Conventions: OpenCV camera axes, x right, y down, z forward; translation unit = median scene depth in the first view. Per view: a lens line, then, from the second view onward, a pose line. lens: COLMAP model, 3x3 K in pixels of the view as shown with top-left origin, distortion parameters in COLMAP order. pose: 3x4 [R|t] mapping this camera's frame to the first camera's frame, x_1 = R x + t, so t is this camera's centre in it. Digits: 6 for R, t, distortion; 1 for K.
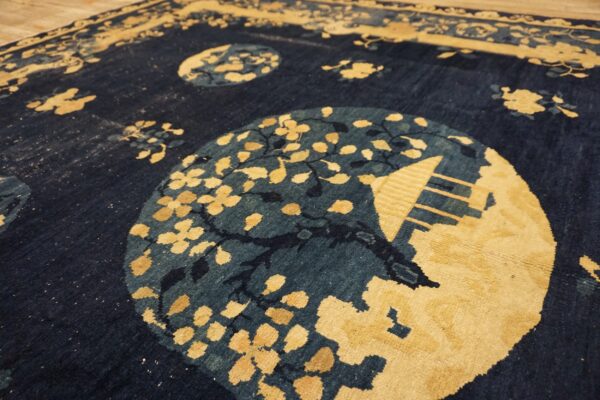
lens RADIAL K [[420.3, 0, 300.0], [0, 420.3, 200.0], [0, 0, 1]] dist [-0.049531, 0.065346]
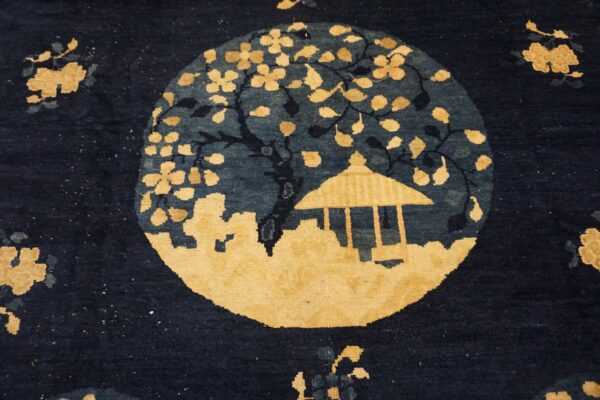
lens RADIAL K [[420.3, 0, 300.0], [0, 420.3, 200.0], [0, 0, 1]] dist [-0.049531, 0.065346]
pose [[0.543441, 0.797031, -0.263464, 0.507790], [-0.528514, 0.568700, 0.630280, -0.673249], [0.652185, -0.203276, 0.730297, 0.105086]]
